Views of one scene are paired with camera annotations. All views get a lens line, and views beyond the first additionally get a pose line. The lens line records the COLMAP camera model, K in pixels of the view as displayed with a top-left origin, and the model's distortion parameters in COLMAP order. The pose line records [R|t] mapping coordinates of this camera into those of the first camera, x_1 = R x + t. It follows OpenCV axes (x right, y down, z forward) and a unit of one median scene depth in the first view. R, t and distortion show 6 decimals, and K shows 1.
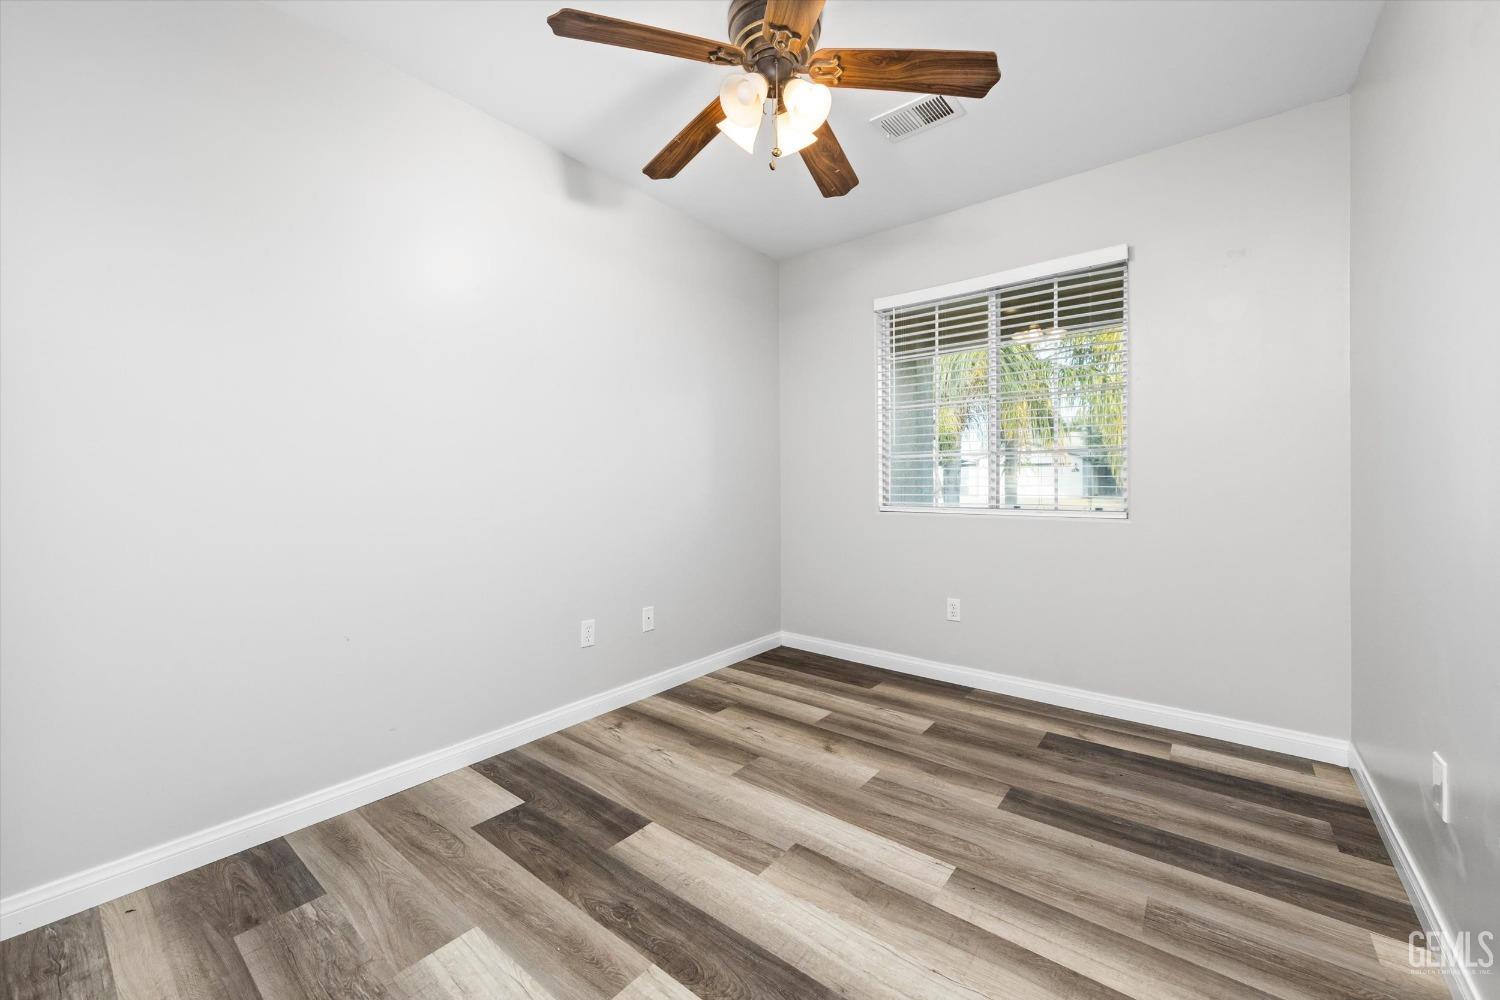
lens RADIAL K [[548.6, 0, 754.3], [0, 548.6, 483.6], [0, 0, 1]] dist [0.001858, 0.000138]
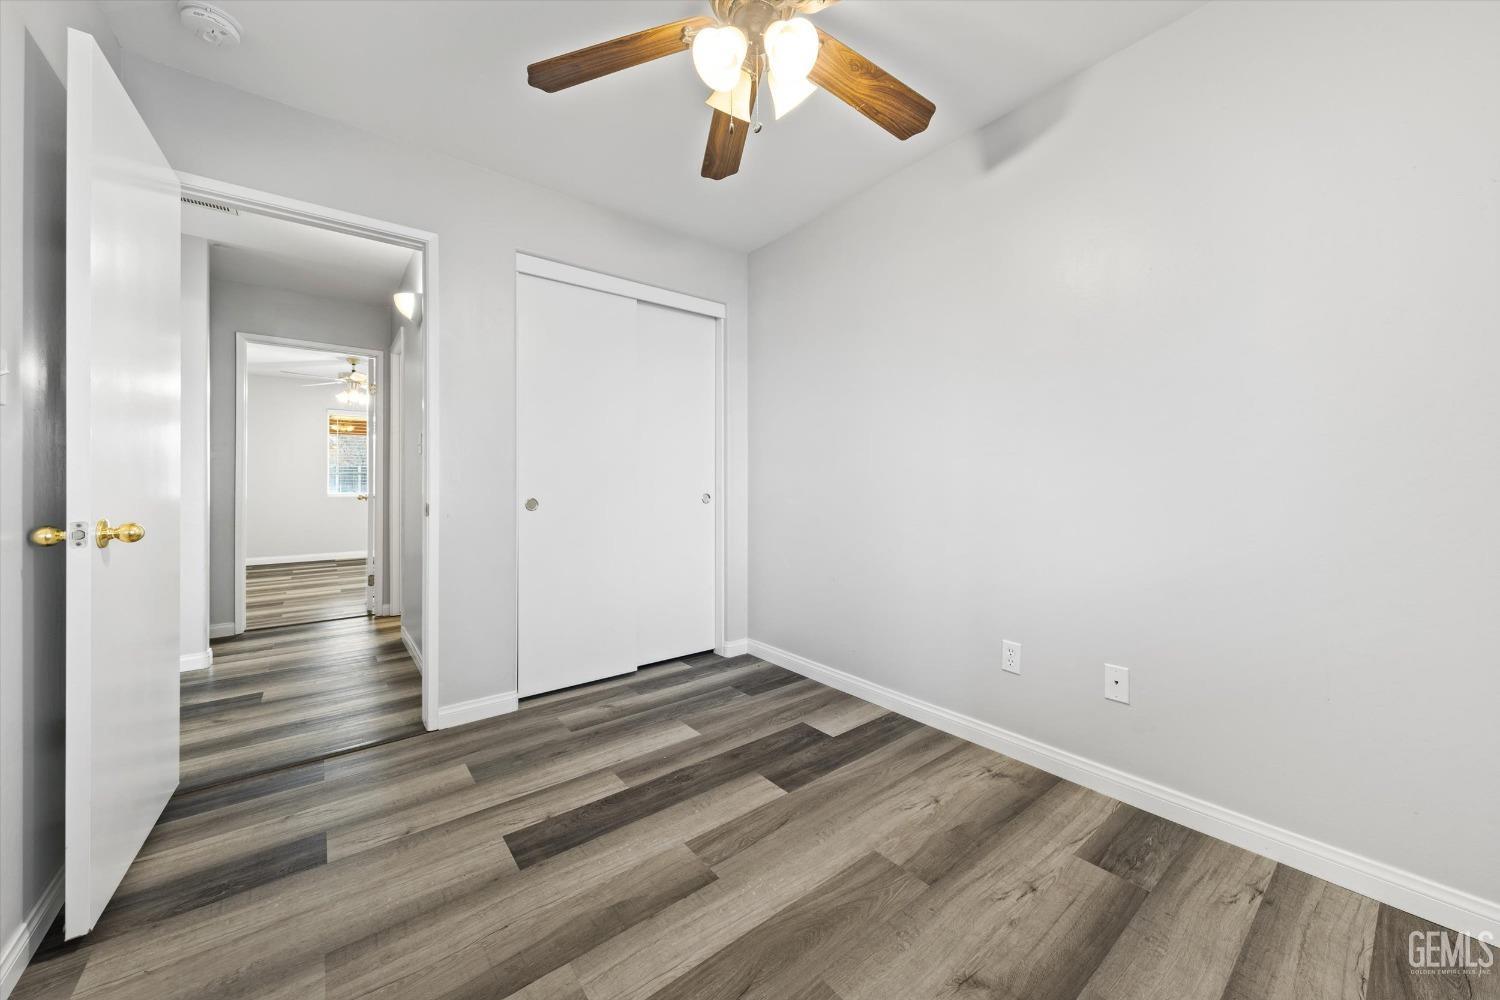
lens RADIAL K [[548.6, 0, 754.3], [0, 548.6, 483.6], [0, 0, 1]] dist [0.001858, 0.000138]
pose [[-0.196266, 0.009753, -0.980502, 0.857772], [0.002833, 0.999952, 0.009379, 0.004083], [0.980547, -0.000937, -0.196285, 1.130504]]
